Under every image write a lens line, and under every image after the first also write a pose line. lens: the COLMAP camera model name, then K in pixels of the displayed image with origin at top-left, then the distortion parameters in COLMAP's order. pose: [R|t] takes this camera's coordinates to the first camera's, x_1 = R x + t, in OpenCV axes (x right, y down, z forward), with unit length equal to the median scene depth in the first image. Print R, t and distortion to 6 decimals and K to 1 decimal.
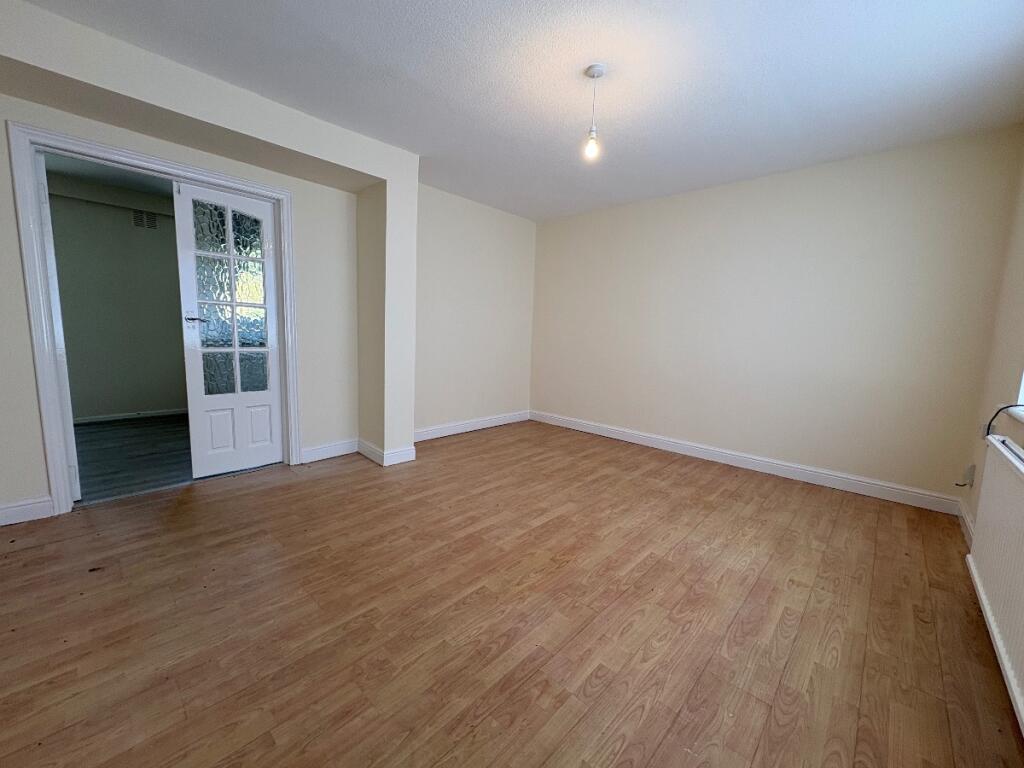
lens RADIAL K [[407.2, 0, 511.0], [0, 407.2, 383.1], [0, 0, 1]] dist [0.001964, 0.000336]
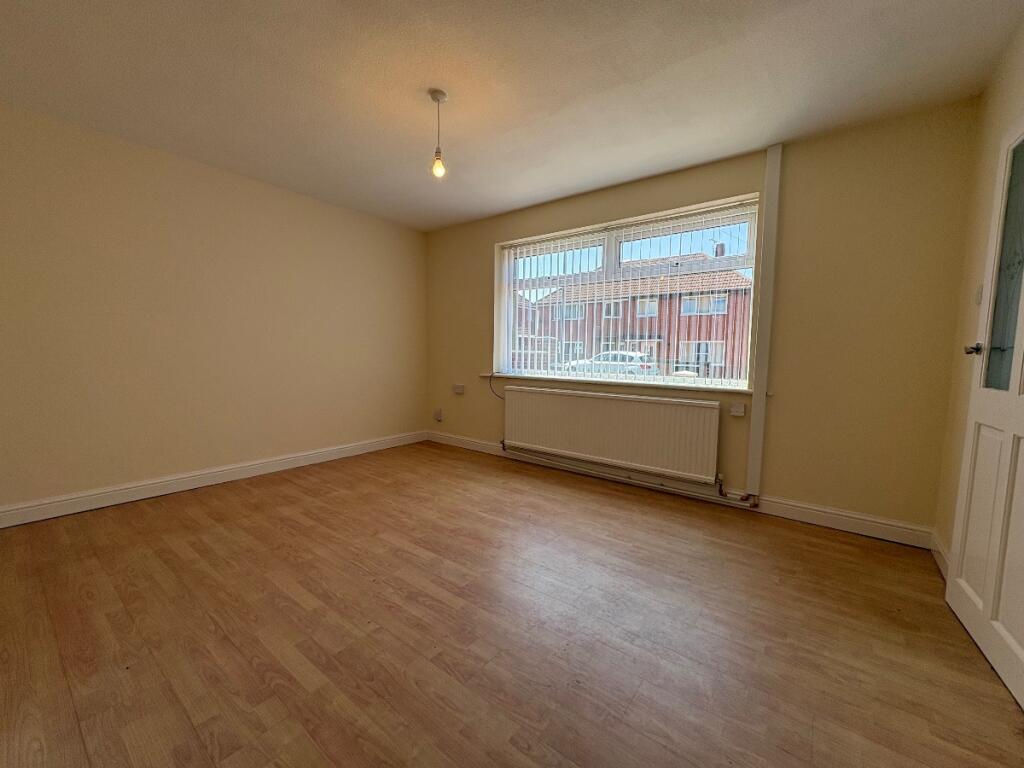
lens RADIAL K [[408.6, 0, 509.6], [0, 408.6, 382.3], [0, 0, 1]] dist [0.000115, 0.000212]
pose [[-0.094249, -0.109874, 0.989467, -0.779311], [0.104988, 0.987252, 0.119628, -0.118067], [-0.989997, 0.115157, -0.081513, 0.820911]]
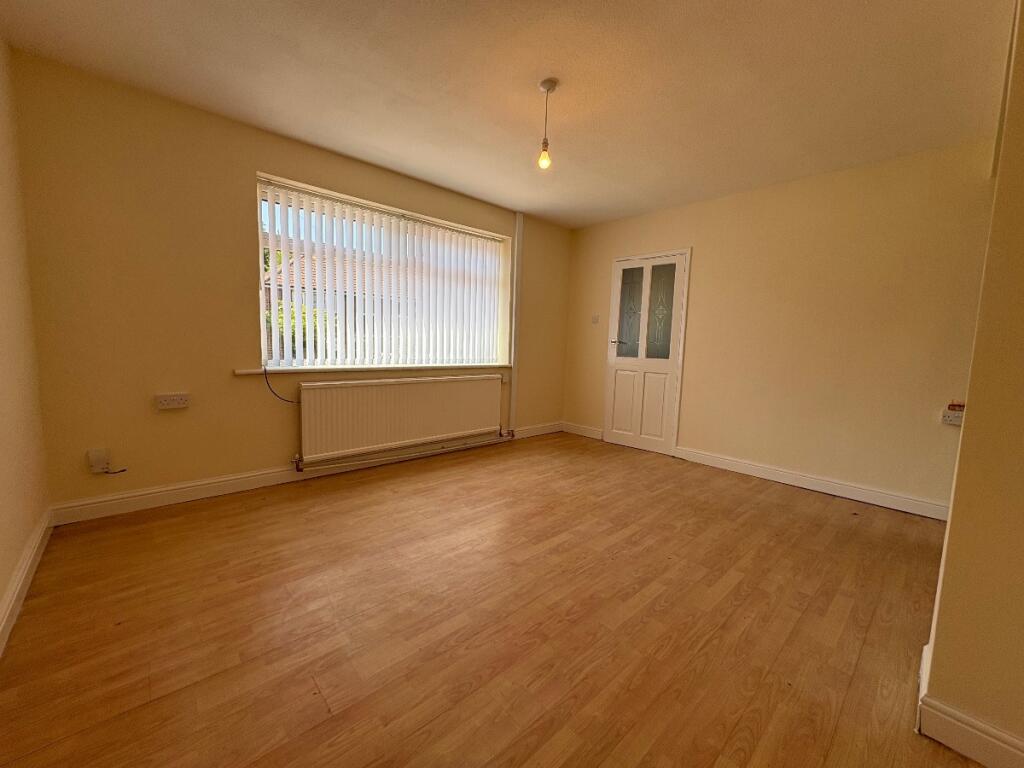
lens RADIAL K [[408.6, 0, 509.6], [0, 408.6, 382.3], [0, 0, 1]] dist [0.000115, 0.000212]
pose [[-0.994606, -0.073575, 0.073111, 0.143054], [-0.055260, 0.972377, 0.226779, -0.219127], [-0.087776, 0.221515, -0.971198, 1.811173]]
